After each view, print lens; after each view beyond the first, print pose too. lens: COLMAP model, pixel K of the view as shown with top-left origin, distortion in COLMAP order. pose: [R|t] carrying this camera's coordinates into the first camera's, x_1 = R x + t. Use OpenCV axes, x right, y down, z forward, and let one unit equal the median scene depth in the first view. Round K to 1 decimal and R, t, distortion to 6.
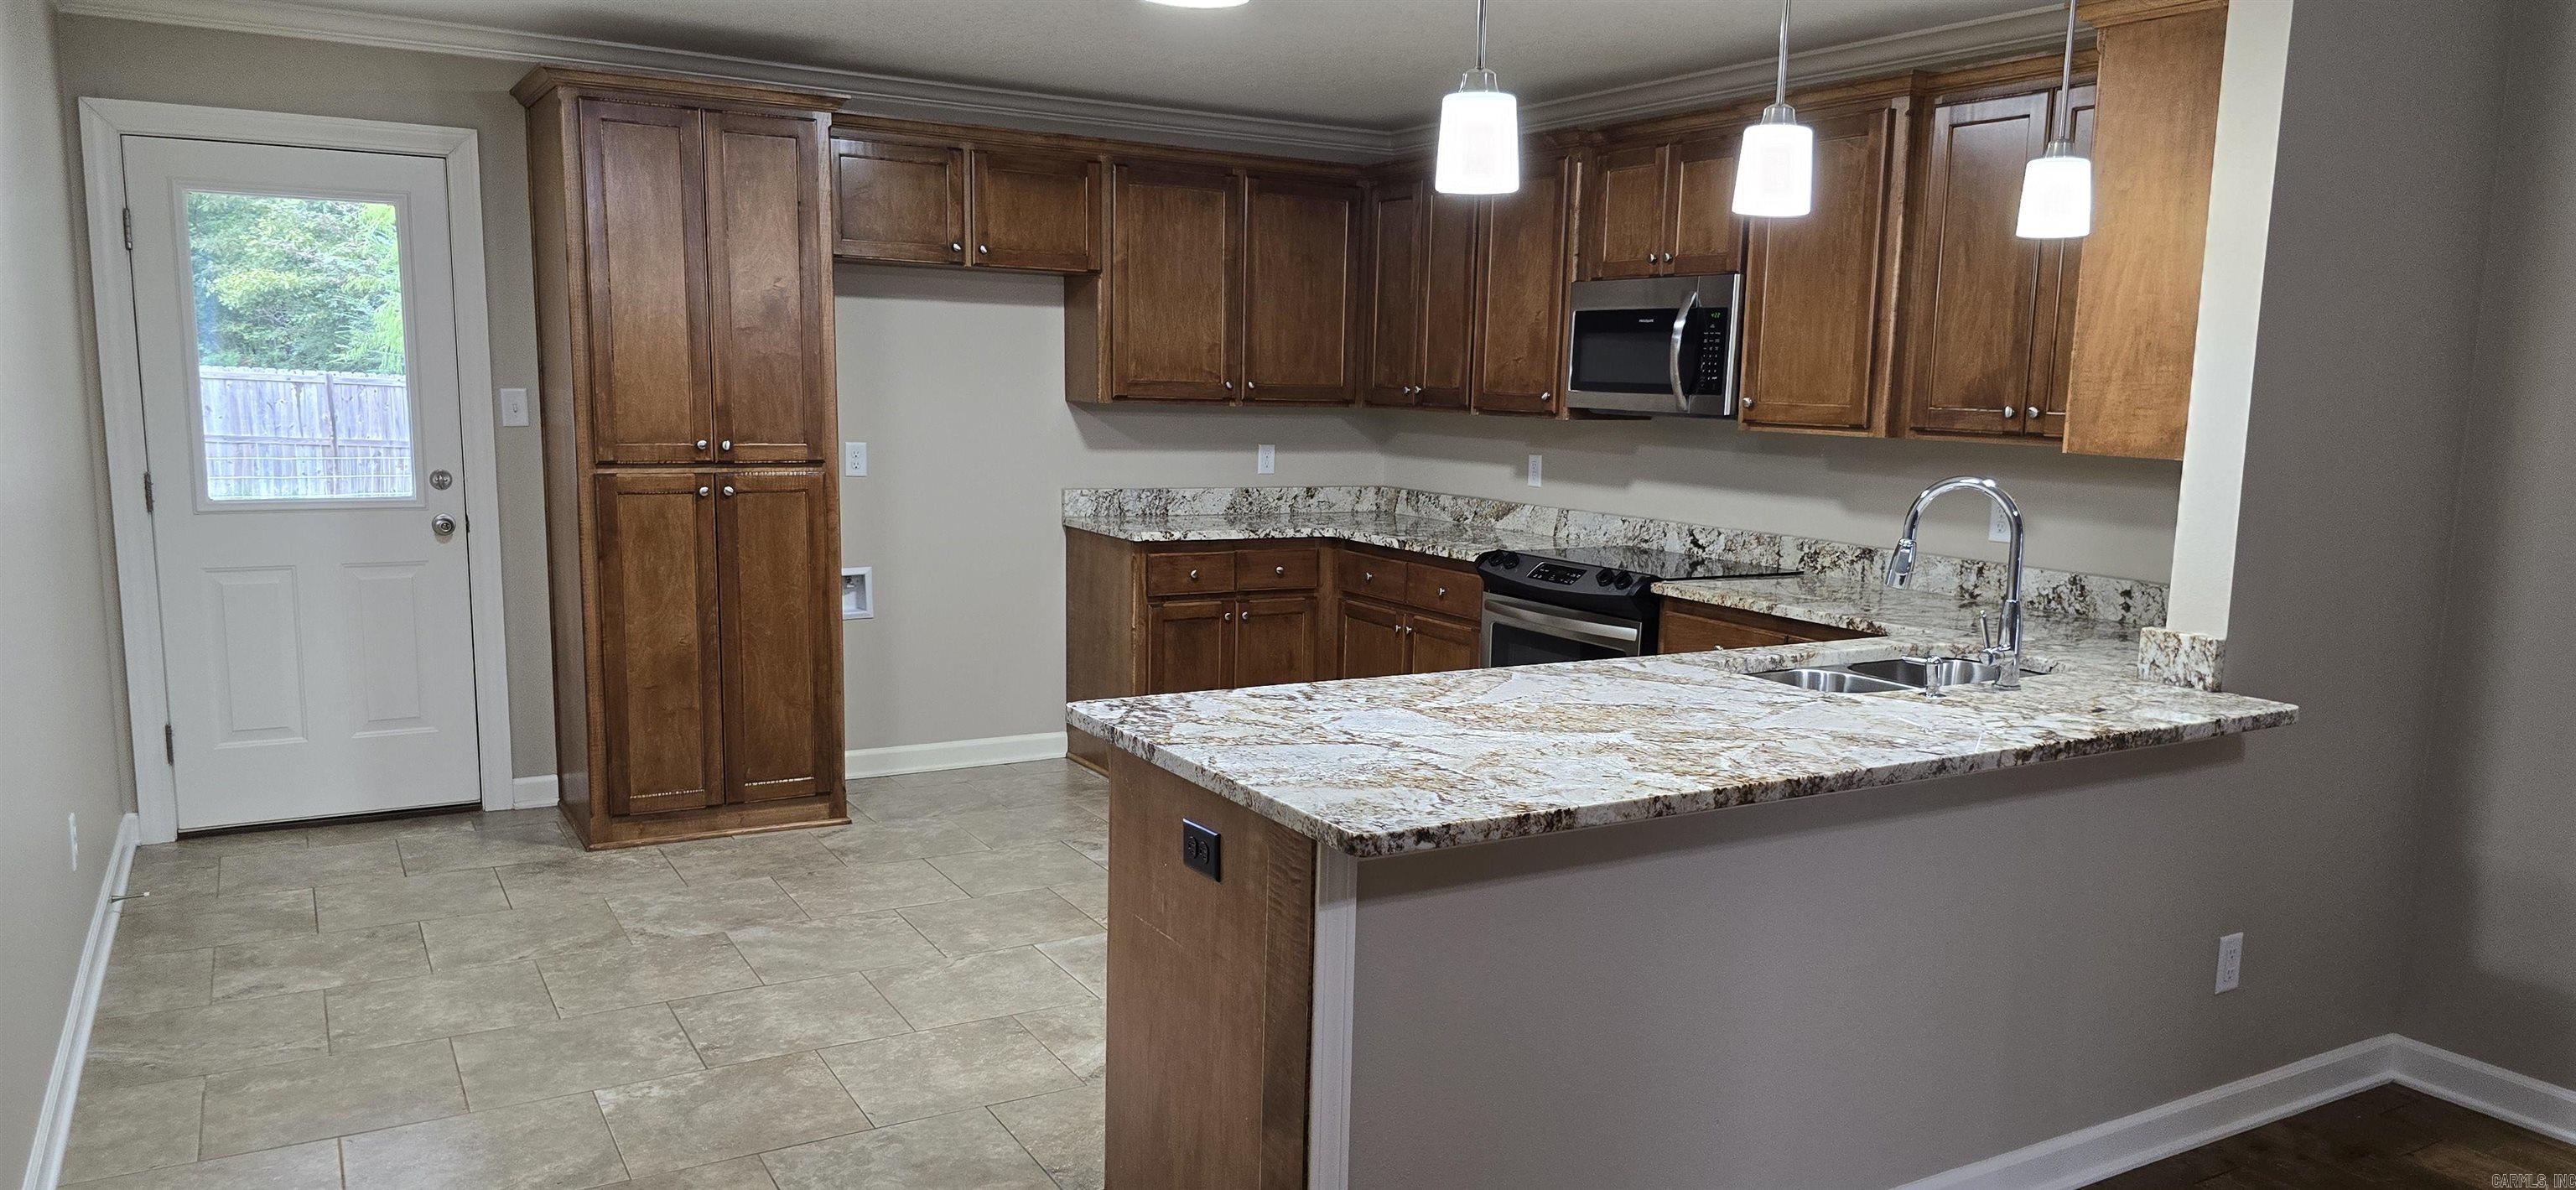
lens RADIAL K [[1698.4, 0, 1297.1], [0, 1698.4, 600.4], [0, 0, 1]] dist [0.025297, -0.002209]
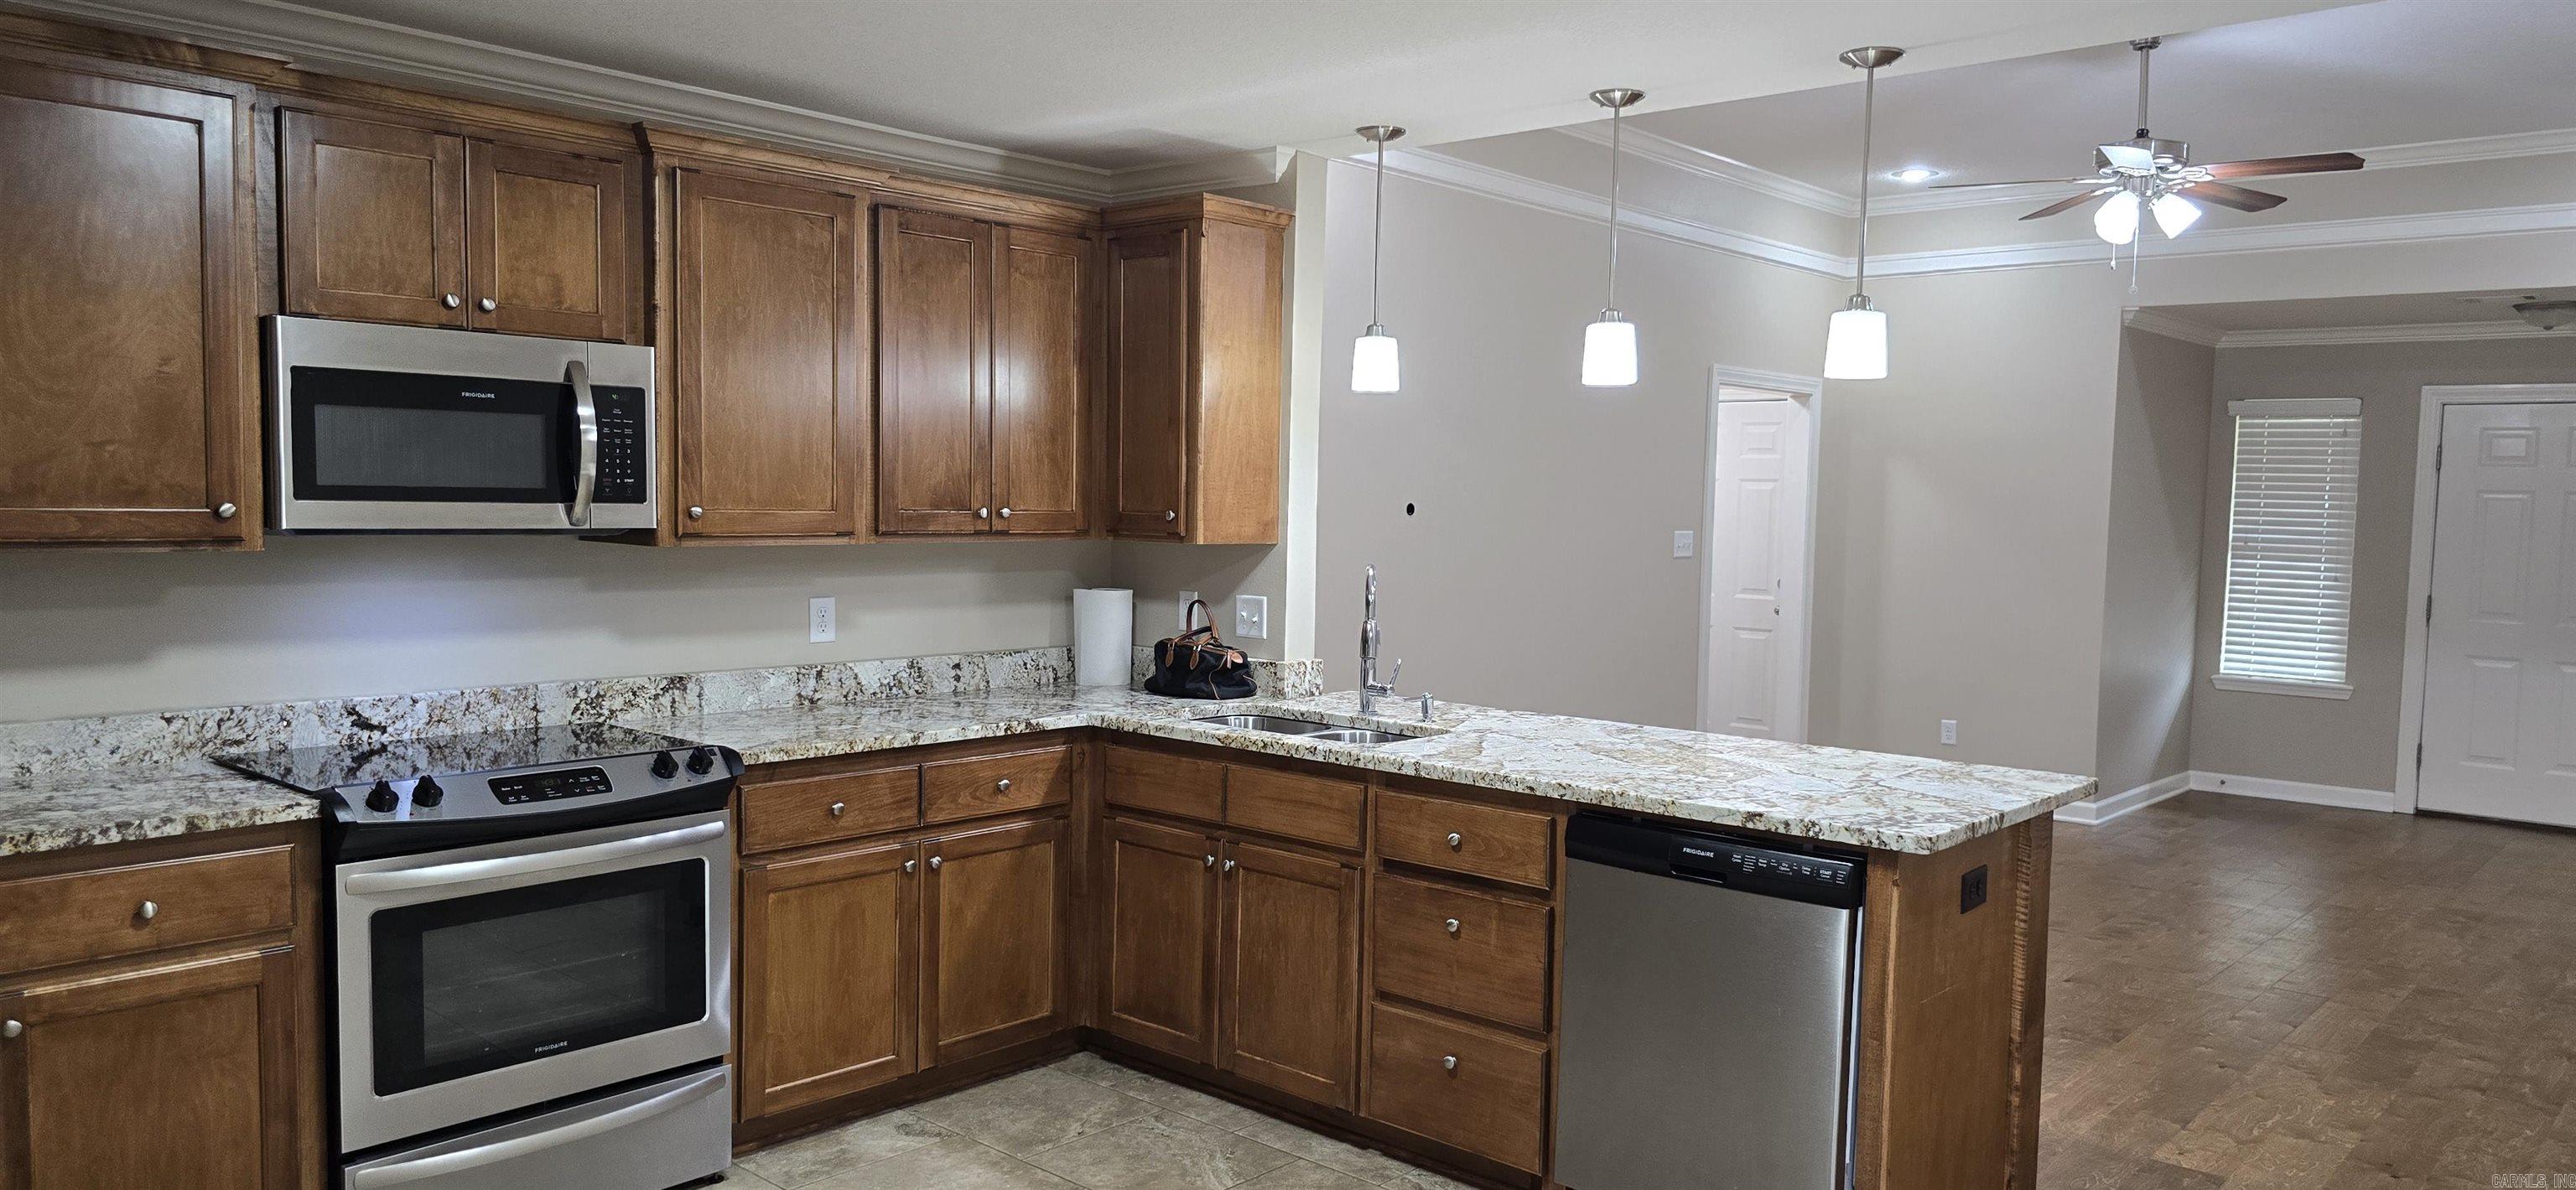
lens RADIAL K [[1698.4, 0, 1302.8], [0, 1698.4, 604.5], [0, 0, 1]] dist [0.025297, -0.002209]
pose [[-0.303464, -0.091581, 0.948432, -0.604464], [0.103655, 0.986290, 0.128403, -0.152963], [-0.947188, 0.137275, -0.289811, 1.011941]]
